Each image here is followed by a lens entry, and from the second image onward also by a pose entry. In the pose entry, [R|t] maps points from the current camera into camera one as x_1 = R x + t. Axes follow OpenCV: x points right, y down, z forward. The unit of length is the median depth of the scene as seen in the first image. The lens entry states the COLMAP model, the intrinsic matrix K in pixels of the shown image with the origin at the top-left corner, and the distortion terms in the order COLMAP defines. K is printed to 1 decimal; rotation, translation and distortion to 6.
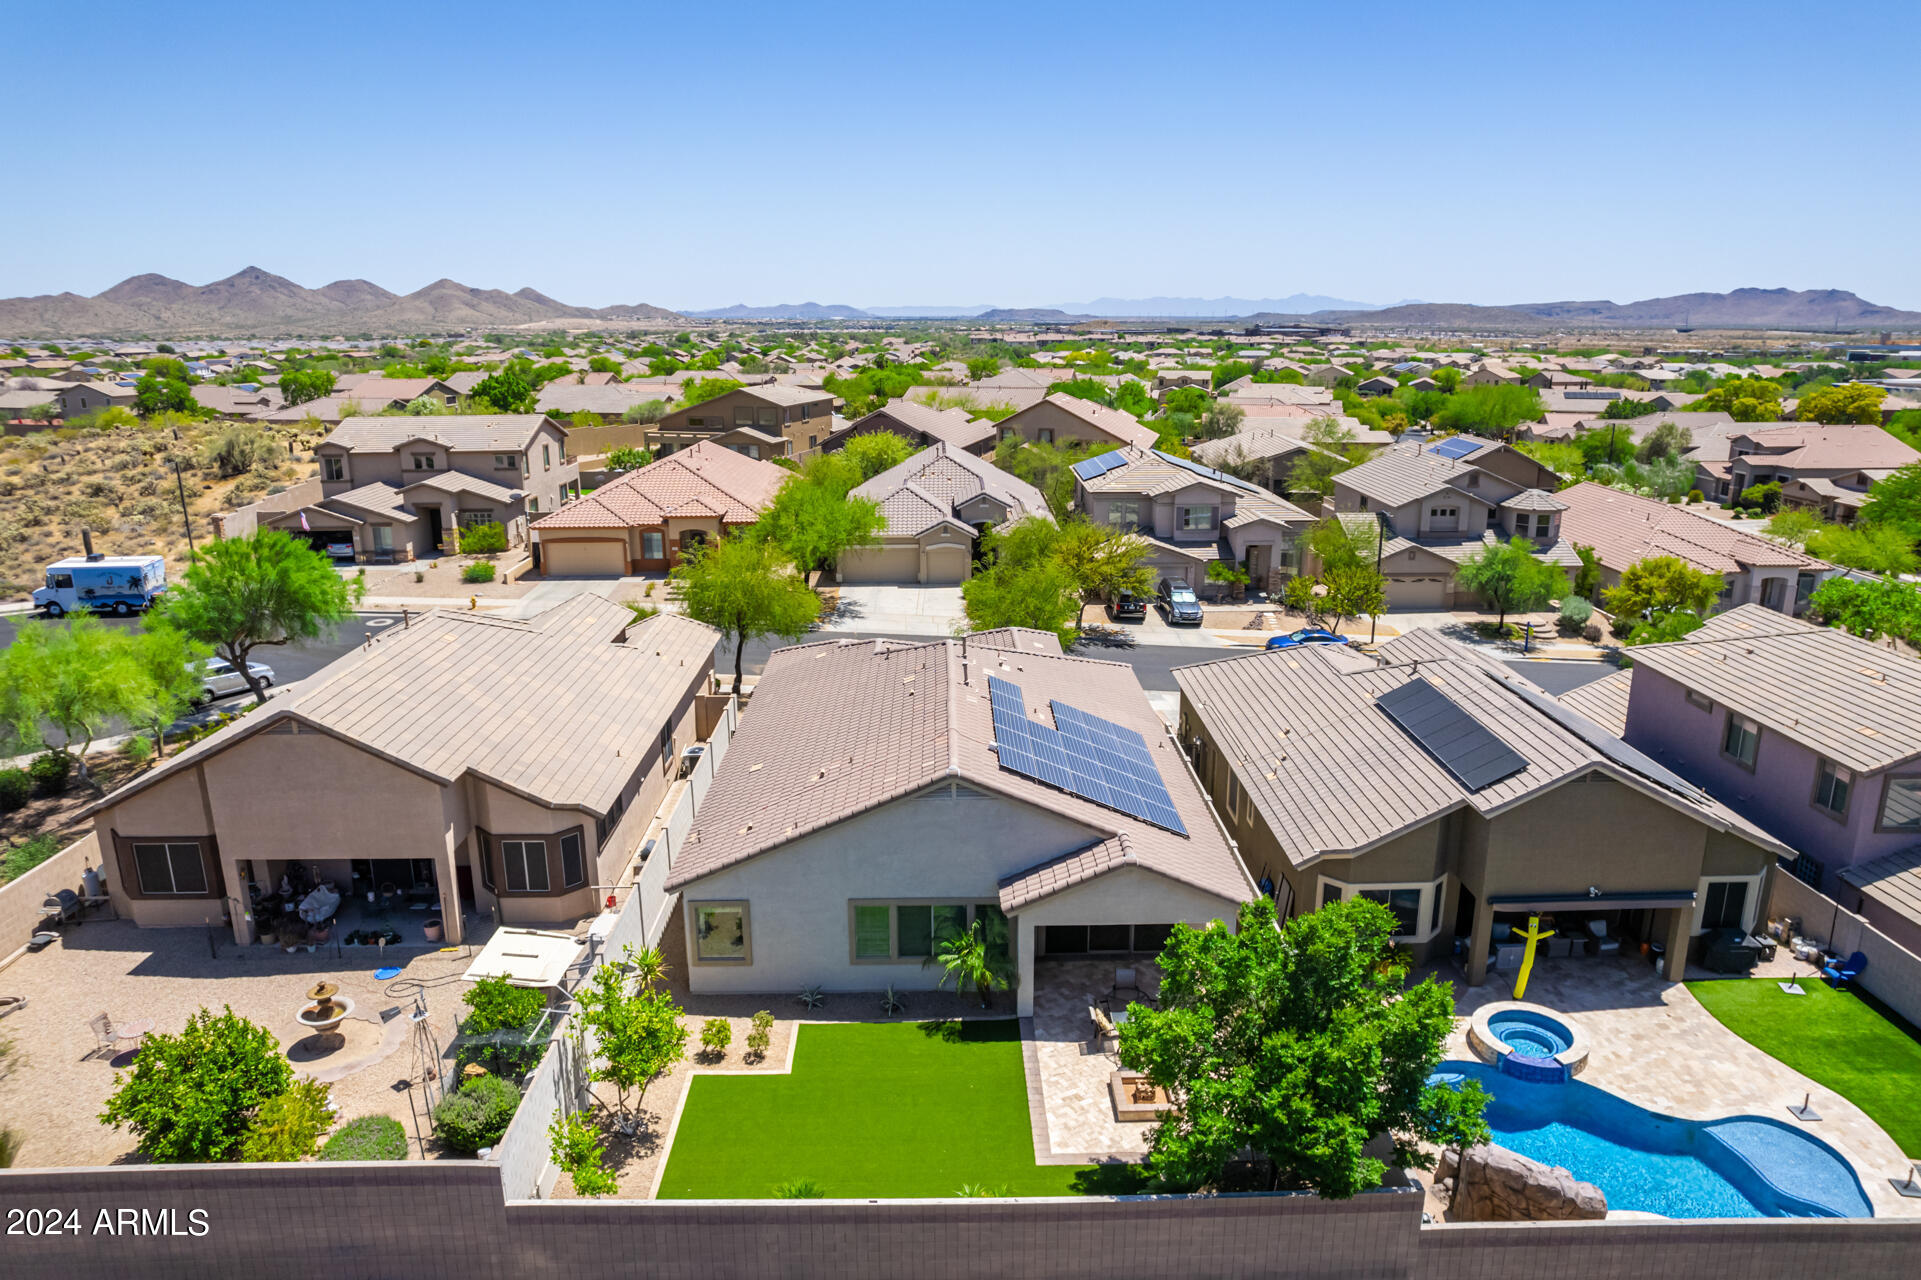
lens RADIAL K [[1246.0, 0, 967.3], [0, 1246.0, 634.6], [0, 0, 1]] dist [-0.075627, 0.067906]
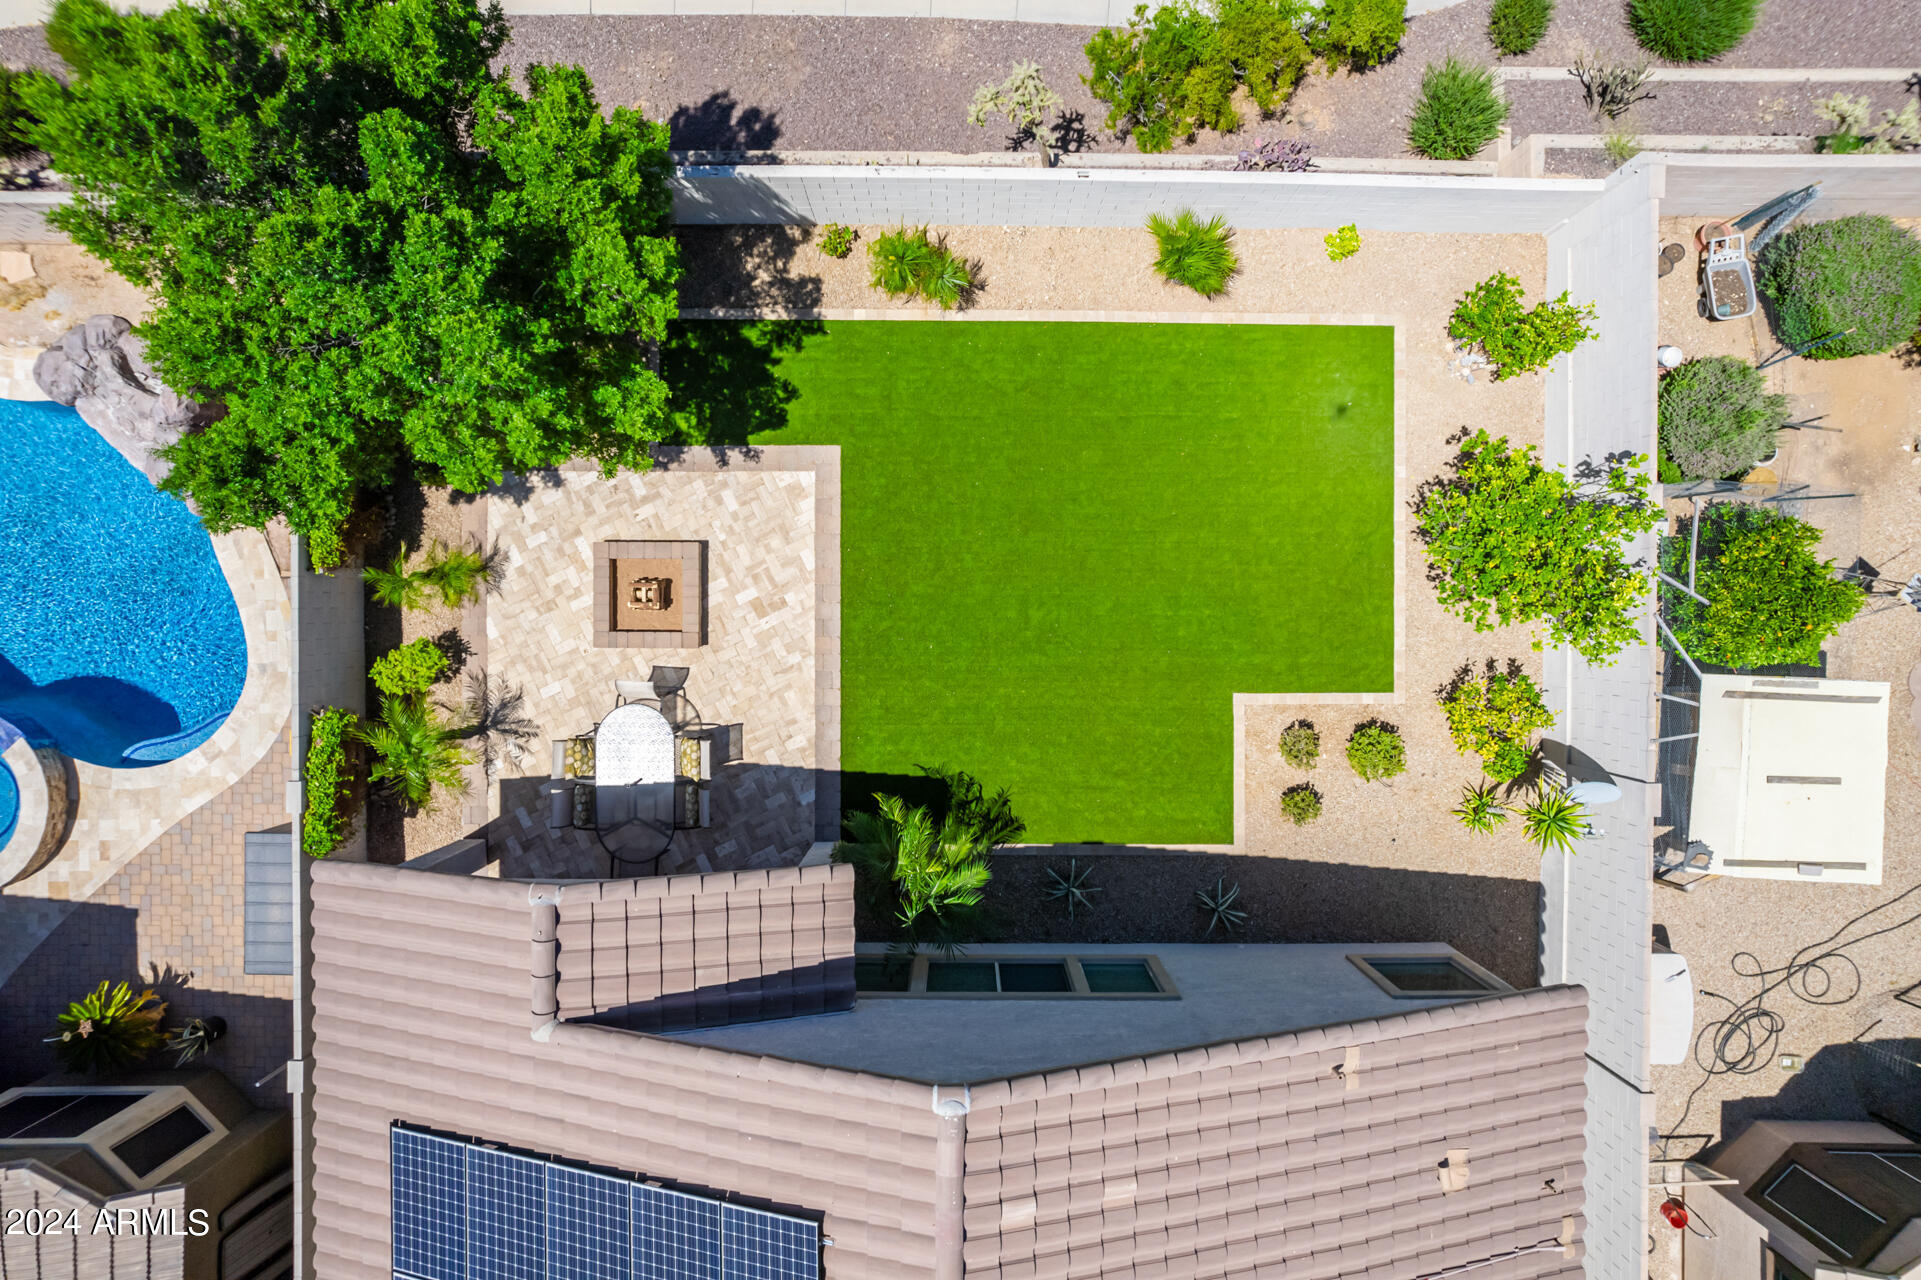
lens RADIAL K [[1246.0, 0, 967.3], [0, 1246.0, 634.6], [0, 0, 1]] dist [-0.075627, 0.067906]
pose [[-0.999601, -0.024948, -0.013272, -0.002034], [-0.006239, -0.263244, 0.964709, -0.081724], [-0.027561, 0.964407, 0.262984, 0.310173]]
